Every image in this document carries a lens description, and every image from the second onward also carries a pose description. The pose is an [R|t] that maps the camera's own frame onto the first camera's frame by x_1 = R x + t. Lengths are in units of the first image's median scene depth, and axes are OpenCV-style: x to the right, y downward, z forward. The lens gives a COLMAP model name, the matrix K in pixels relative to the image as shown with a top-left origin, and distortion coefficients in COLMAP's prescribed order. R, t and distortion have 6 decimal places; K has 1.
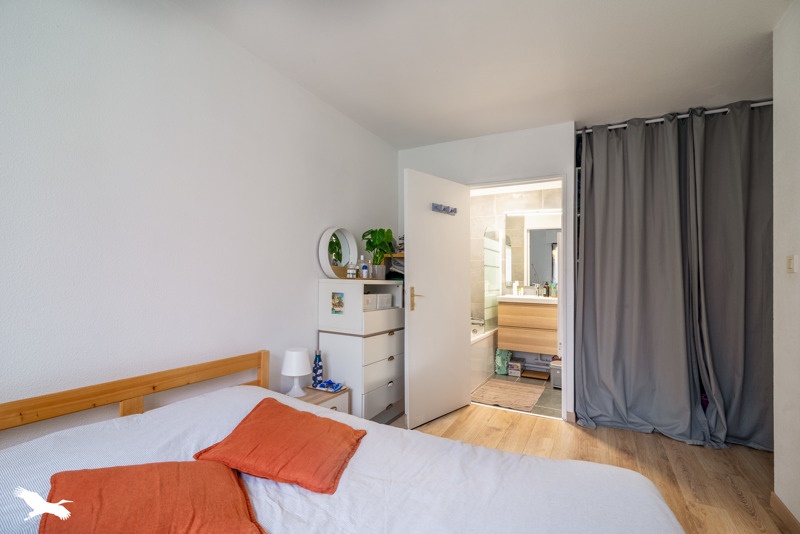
lens RADIAL K [[366.9, 0, 397.6], [0, 366.9, 267.4], [0, 0, 1]] dist [-0.000594, 0.001076]
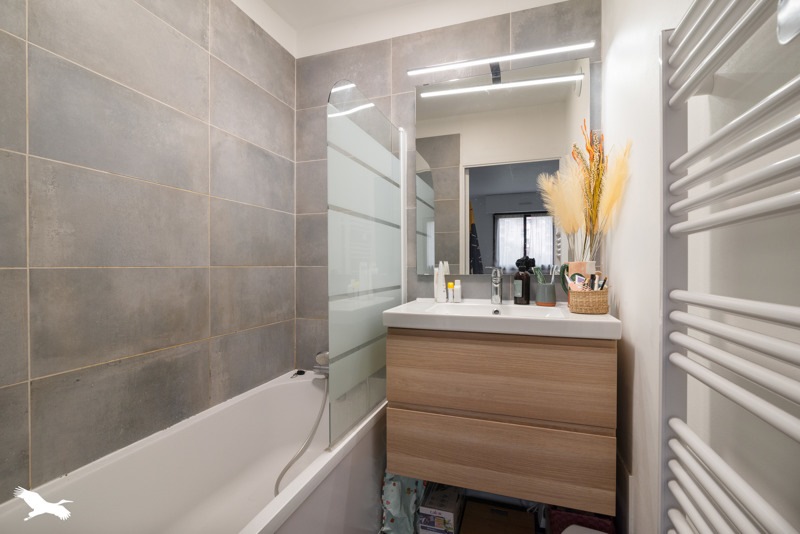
lens RADIAL K [[366.9, 0, 401.1], [0, 366.9, 267.9], [0, 0, 1]] dist [-0.000594, 0.001076]
pose [[0.982581, -0.012075, 0.185444, 0.210590], [0.005985, 0.999425, 0.033364, 0.029999], [-0.185740, -0.031673, 0.982088, 0.634554]]
